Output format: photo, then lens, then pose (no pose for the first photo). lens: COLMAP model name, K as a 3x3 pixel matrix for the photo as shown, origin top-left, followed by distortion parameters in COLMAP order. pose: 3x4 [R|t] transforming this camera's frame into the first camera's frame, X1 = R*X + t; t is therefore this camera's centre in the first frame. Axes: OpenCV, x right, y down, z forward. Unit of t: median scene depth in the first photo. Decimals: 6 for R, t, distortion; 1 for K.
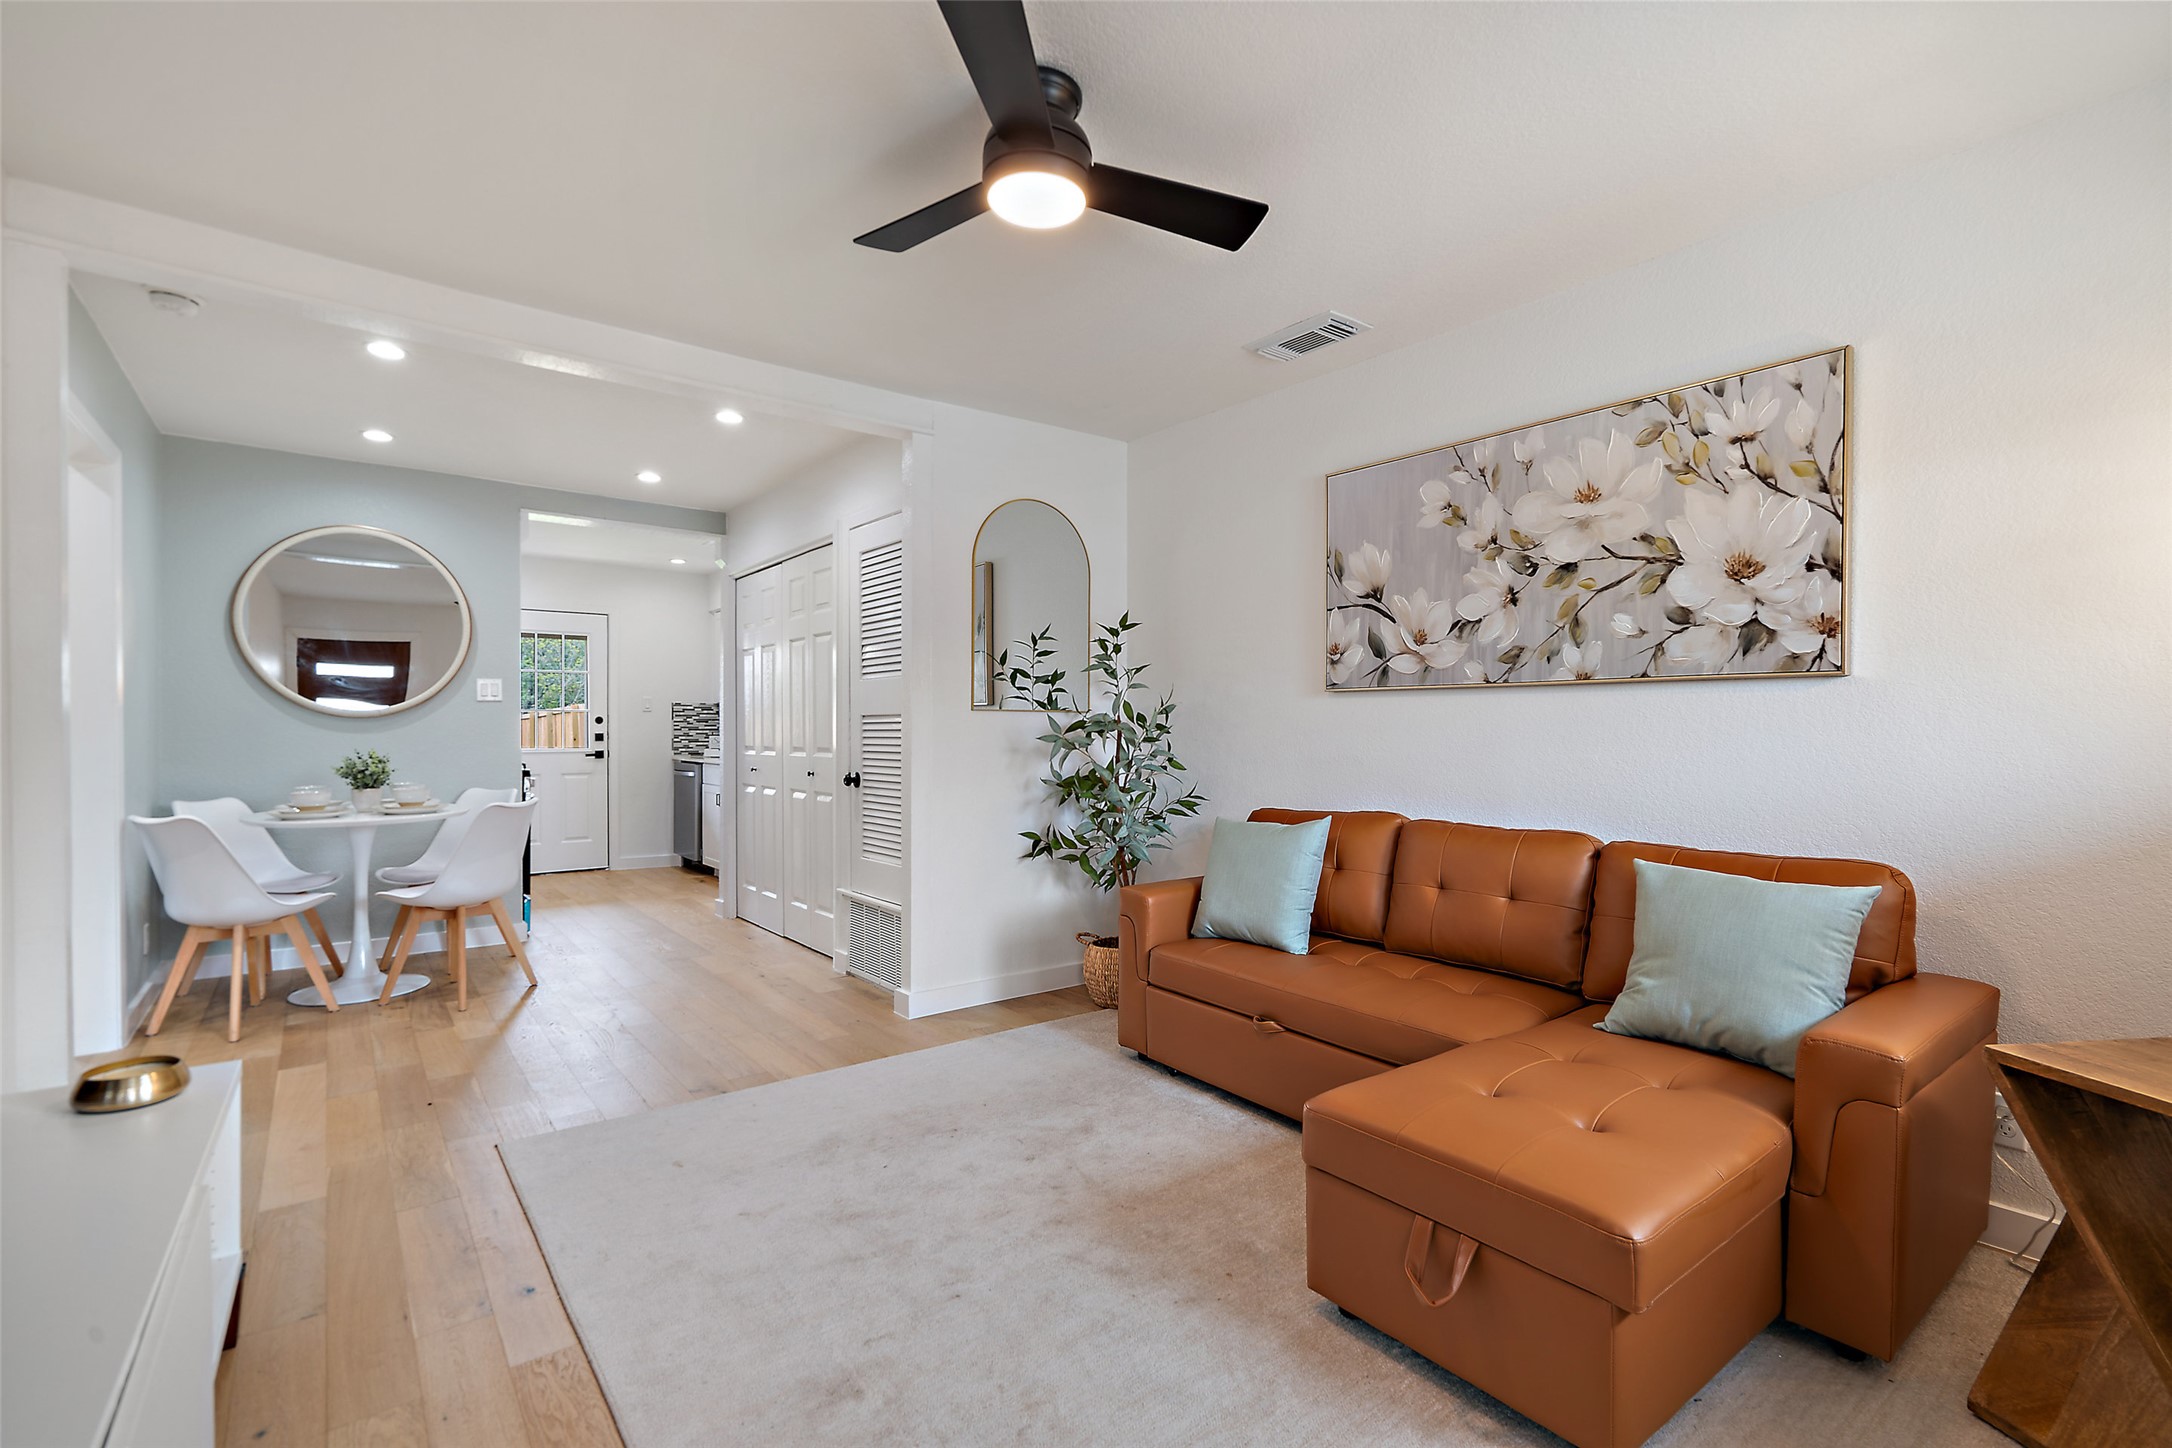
lens RADIAL K [[985.9, 0, 1091.8], [0, 985.9, 729.4], [0, 0, 1]] dist [0.001481, -0.000106]
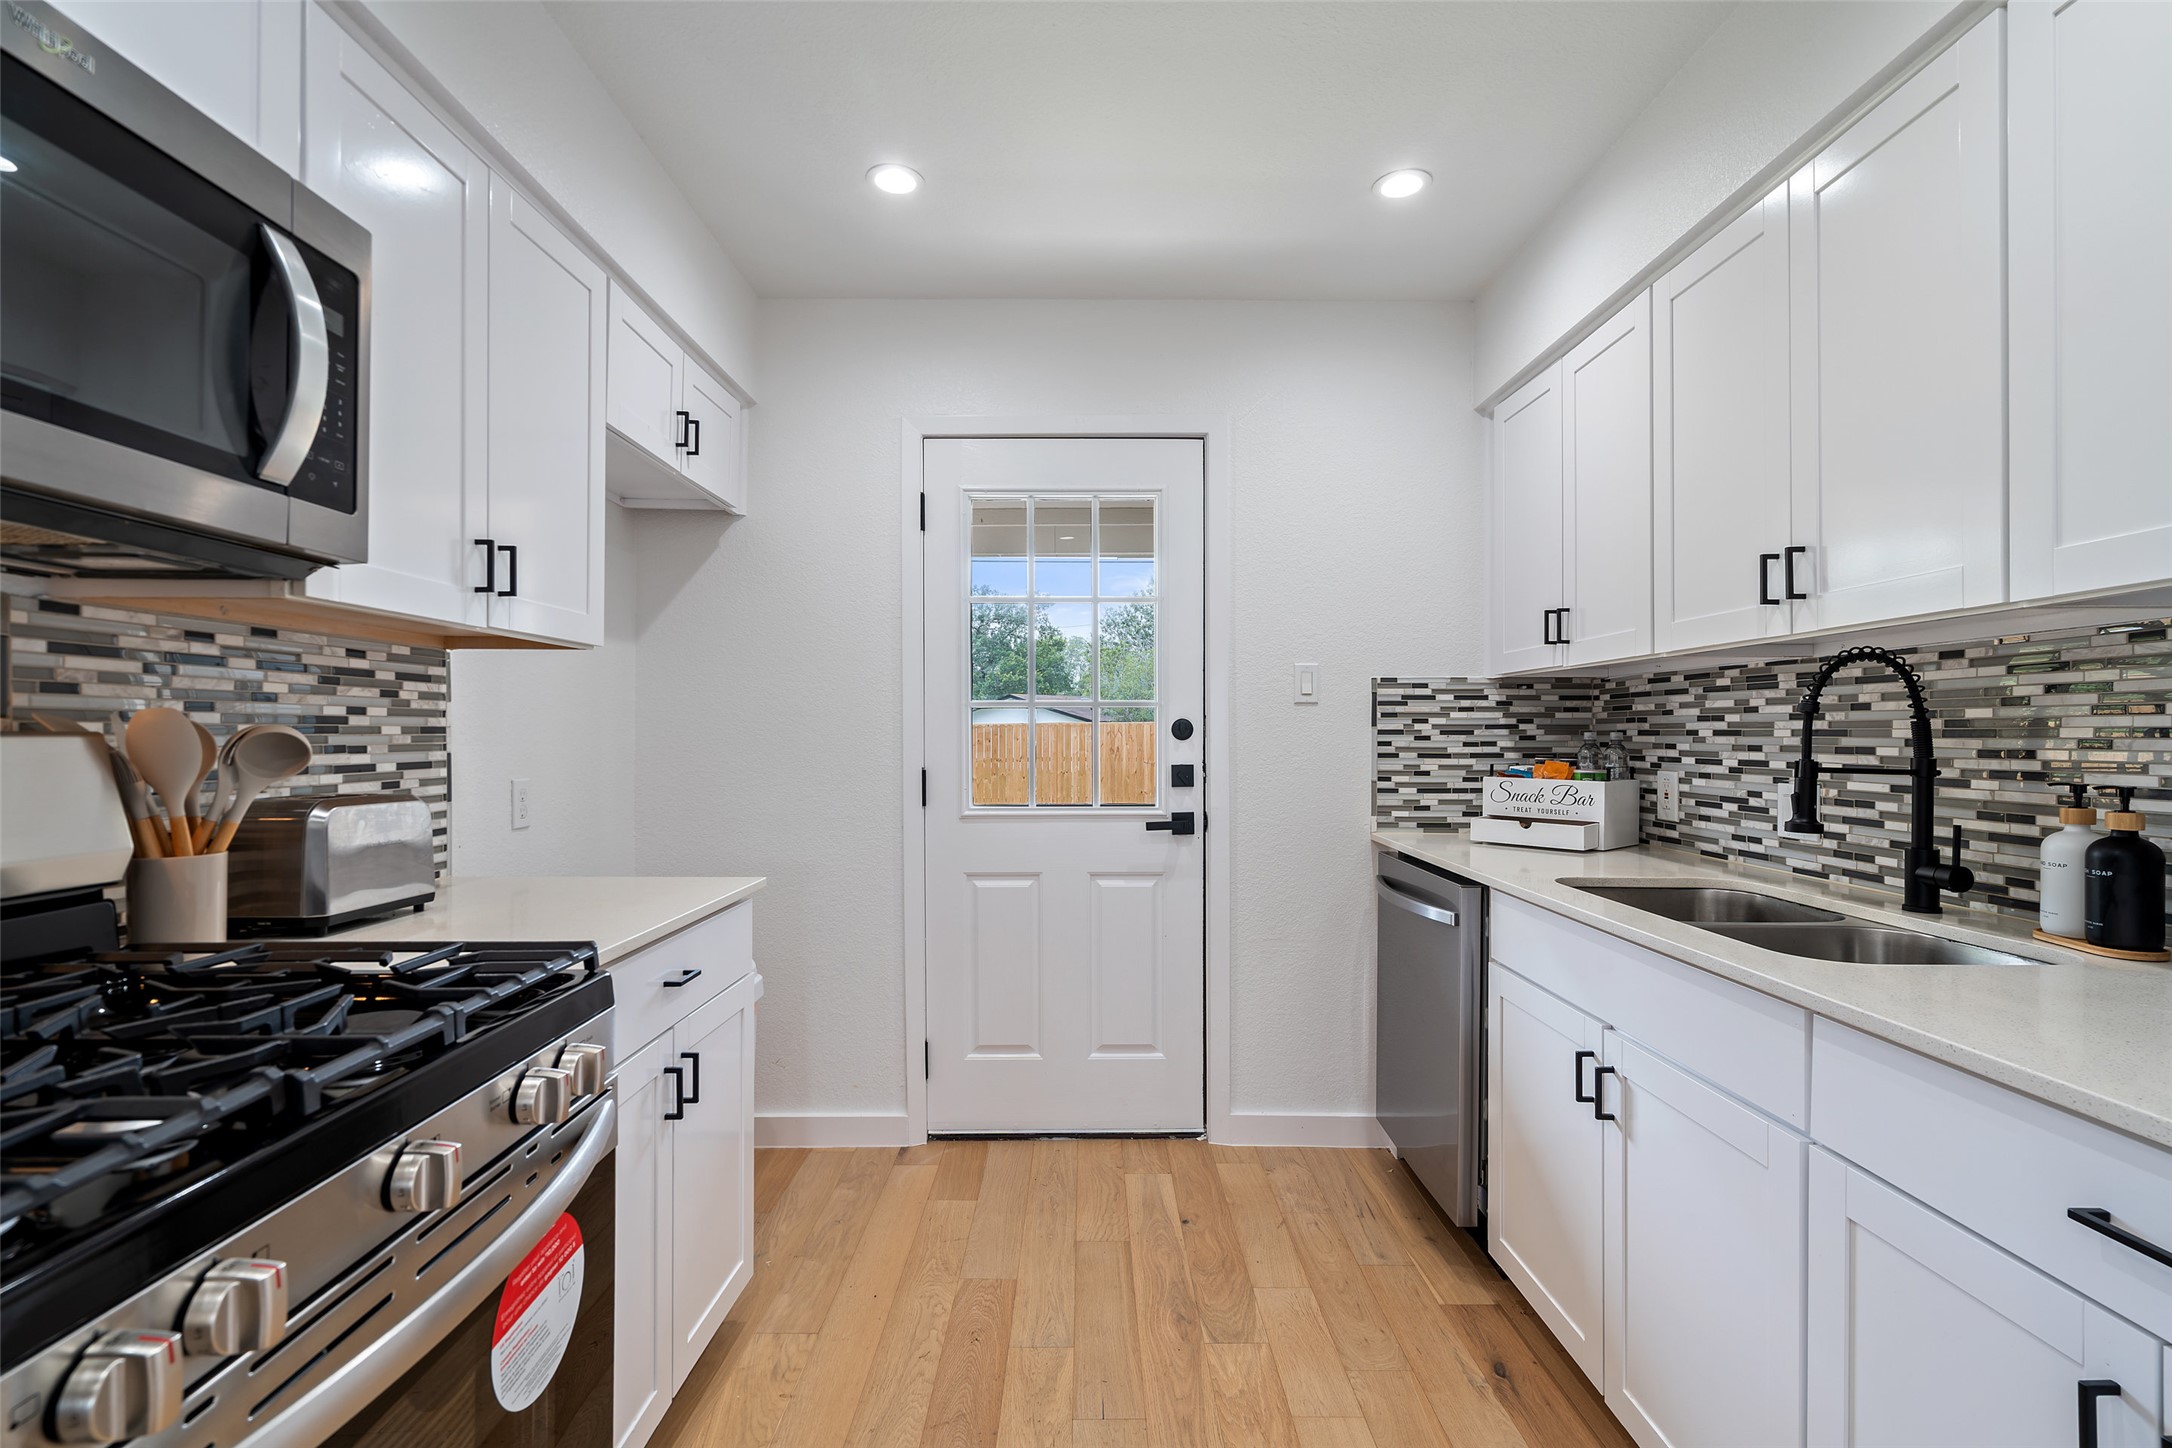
lens RADIAL K [[985.9, 0, 1107.4], [0, 985.9, 740.0], [0, 0, 1]] dist [0.001481, -0.000106]
pose [[0.804107, 0.003233, -0.594476, -0.717426], [0.000001, 0.999985, 0.005440, -0.017056], [0.594485, -0.004376, 0.804095, 1.620591]]
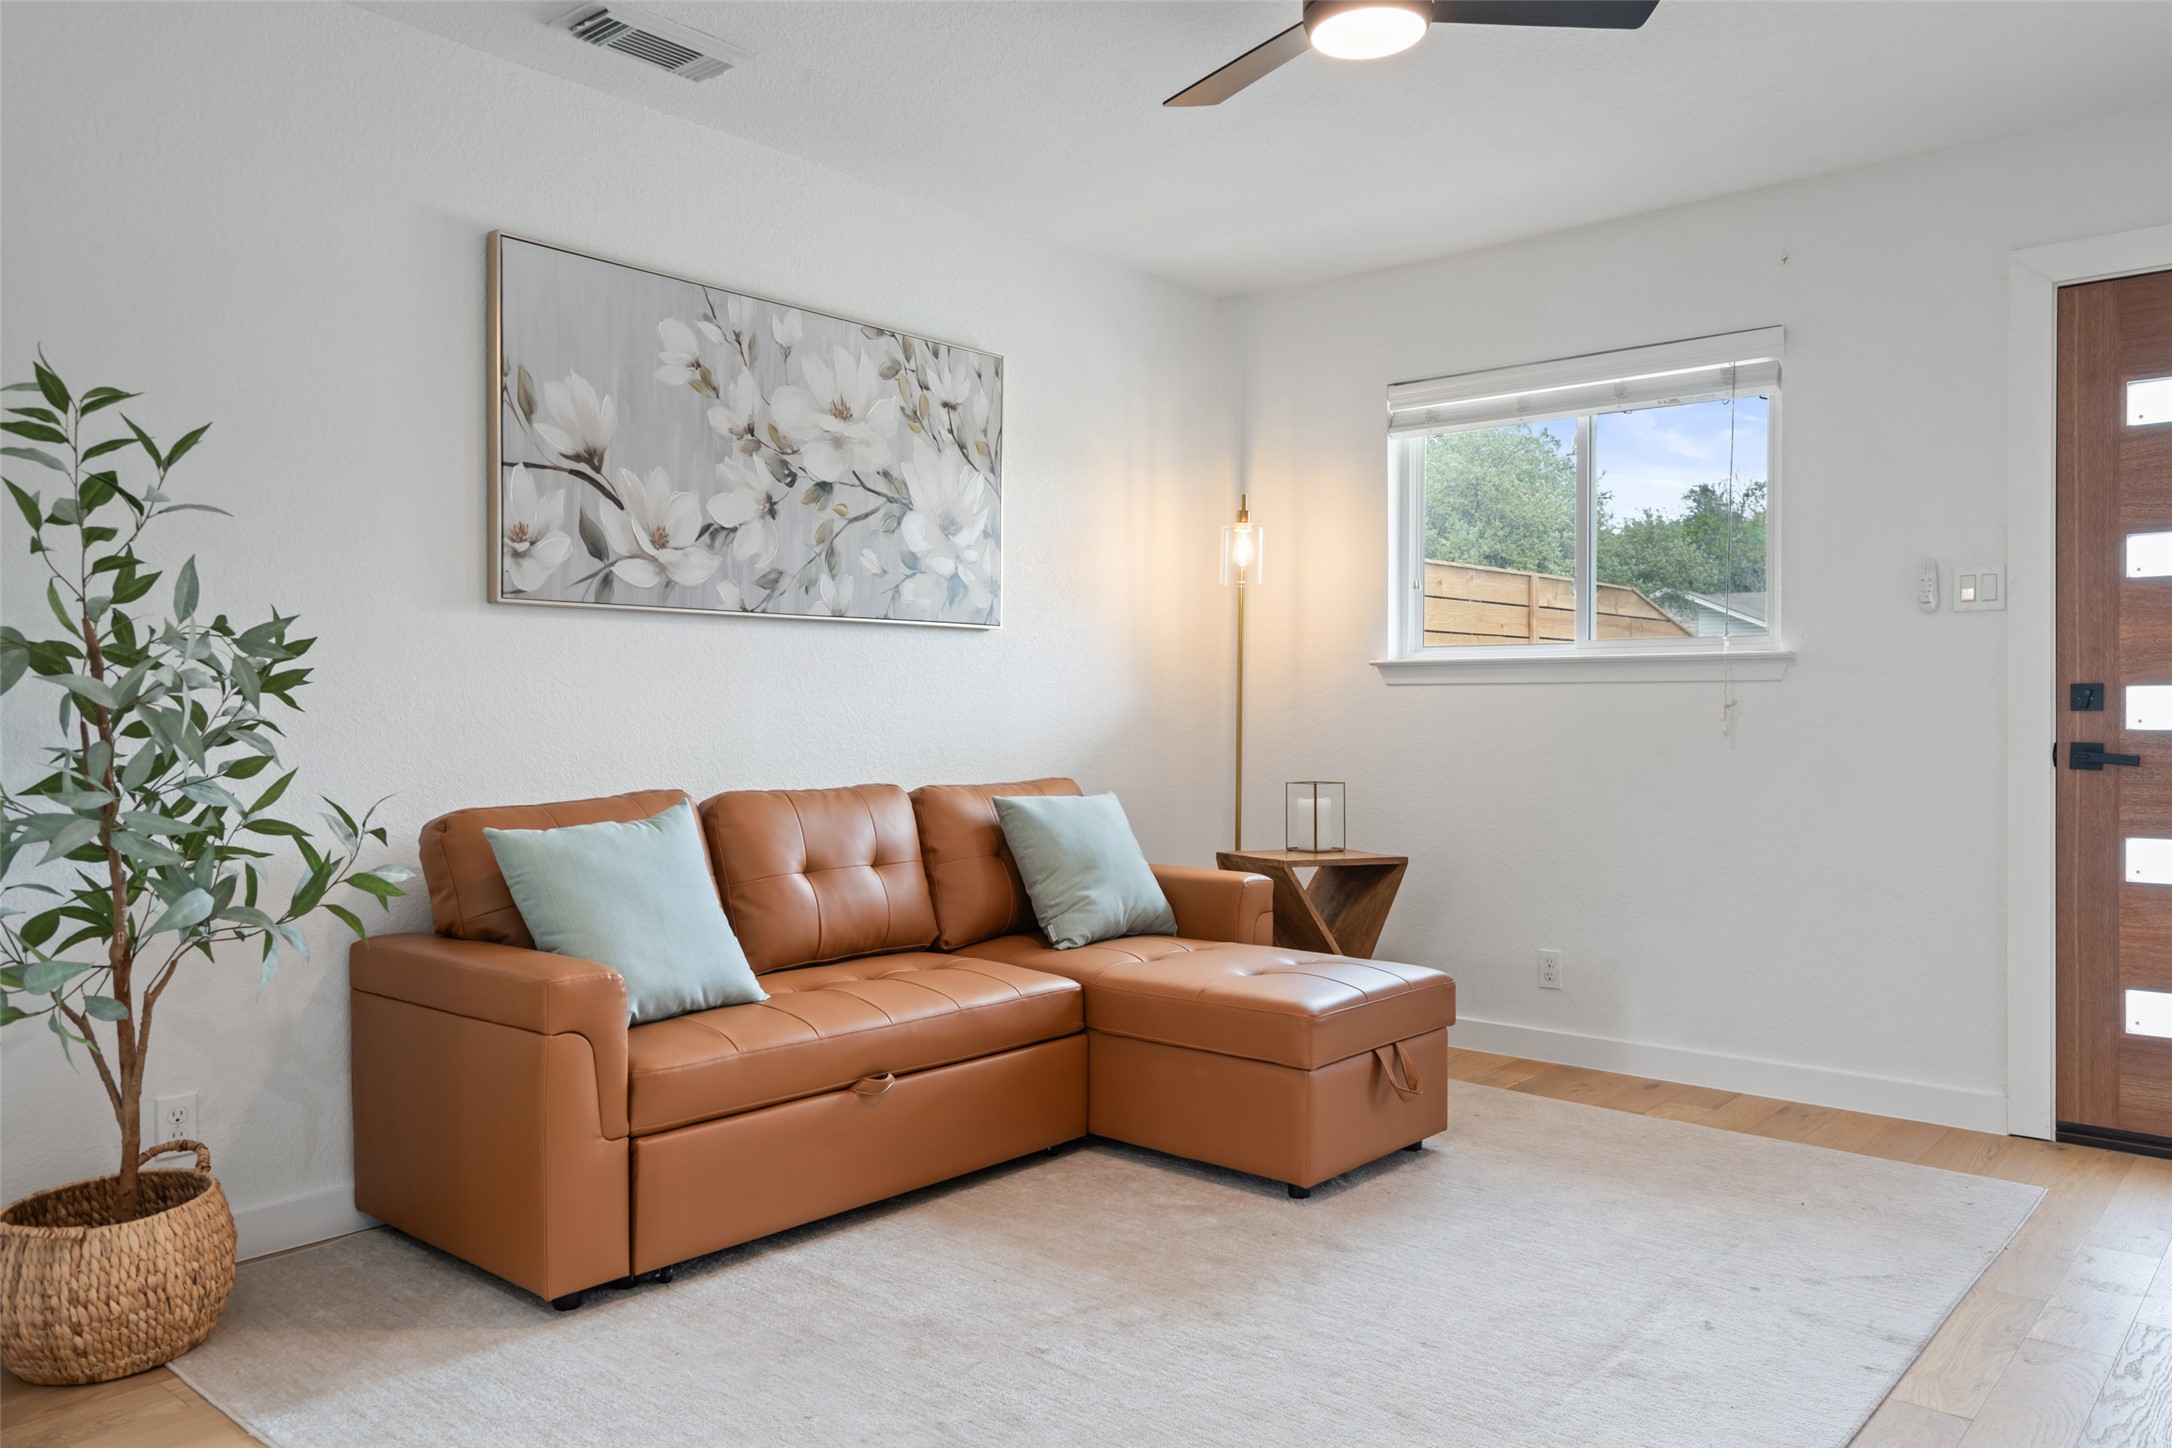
lens RADIAL K [[1546.5, 0, 1099.7], [0, 1546.5, 722.2], [0, 0, 1]] dist [0.005455, 0.002927]
pose [[-0.204619, -0.010408, 0.978786, -0.782690], [0.005824, 0.999913, 0.011850, 0.025398], [-0.978824, 0.008126, -0.204540, 0.896695]]
